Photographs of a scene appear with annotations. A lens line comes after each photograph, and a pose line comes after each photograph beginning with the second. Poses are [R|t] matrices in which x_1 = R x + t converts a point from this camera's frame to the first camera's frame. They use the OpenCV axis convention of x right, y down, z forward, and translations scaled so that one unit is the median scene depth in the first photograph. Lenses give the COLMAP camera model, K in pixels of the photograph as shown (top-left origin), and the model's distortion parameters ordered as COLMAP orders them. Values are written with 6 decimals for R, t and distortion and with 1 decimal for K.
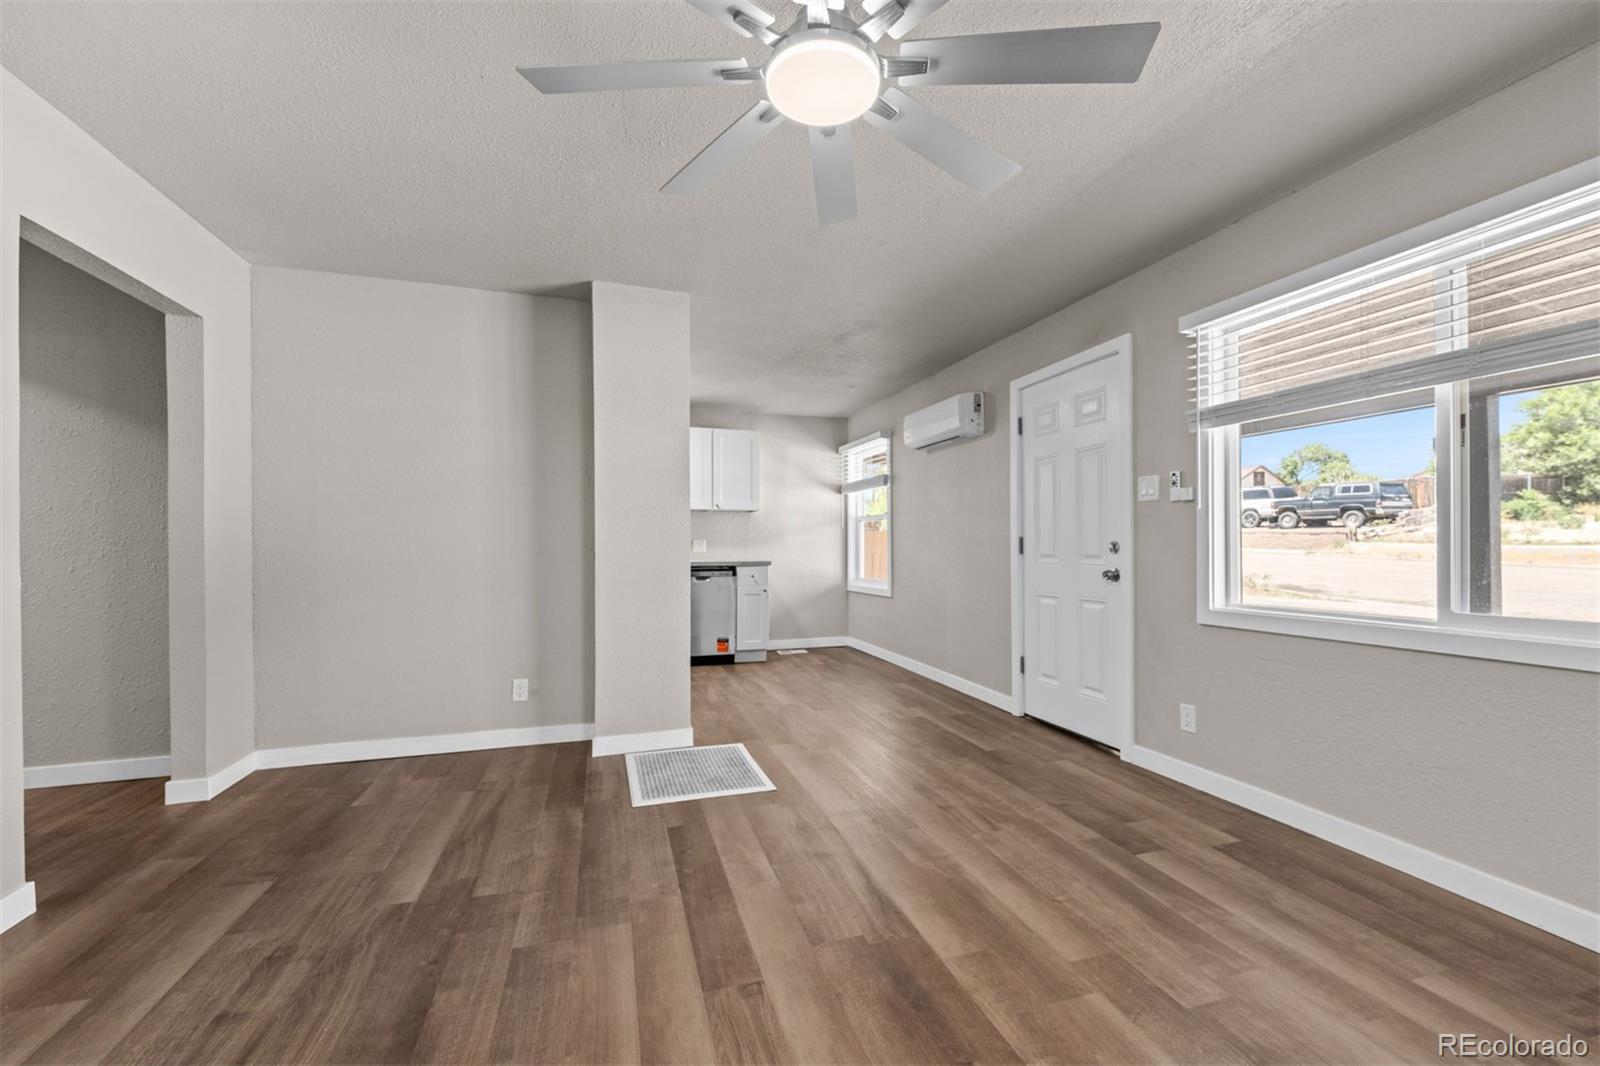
lens RADIAL K [[630.7, 0, 799.6], [0, 630.7, 540.5], [0, 0, 1]] dist [0.001785, 0.000001]
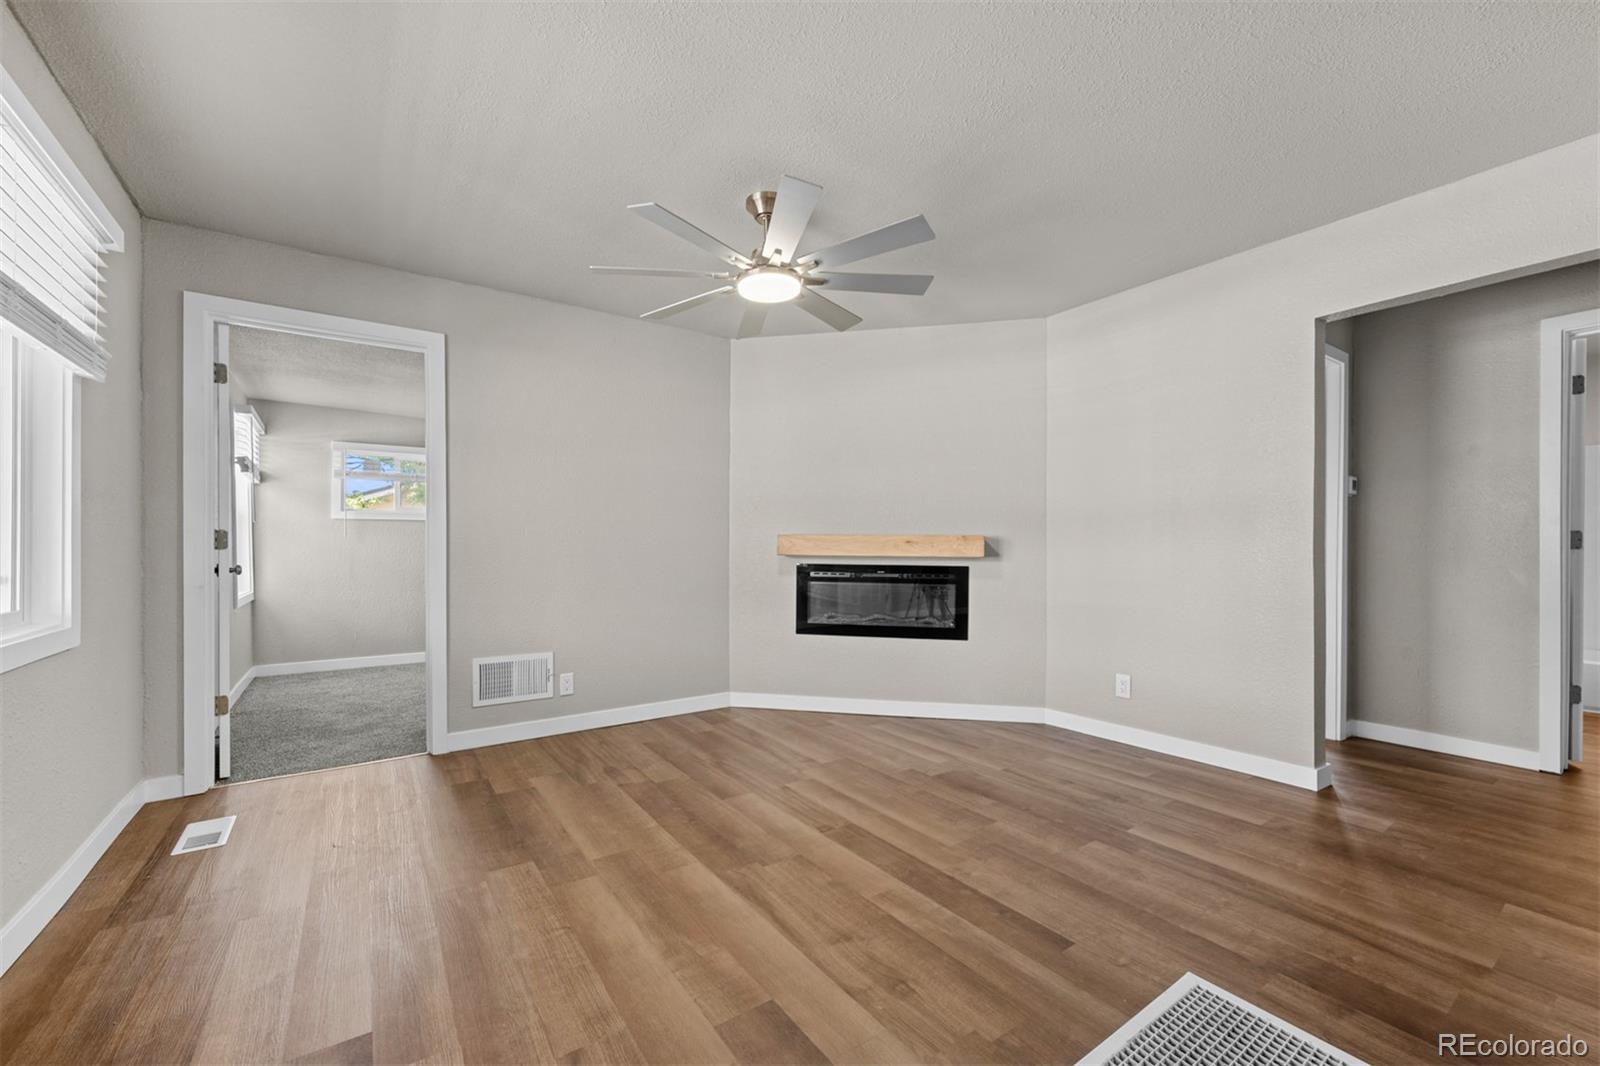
lens RADIAL K [[630.7, 0, 797.3], [0, 630.7, 547.7], [0, 0, 1]] dist [0.001785, 0.000001]
pose [[-0.952993, 0.000819, -0.302993, 0.373311], [0.003077, 0.999971, -0.006973, 0.031145], [0.302978, -0.007578, -0.952967, 2.015911]]
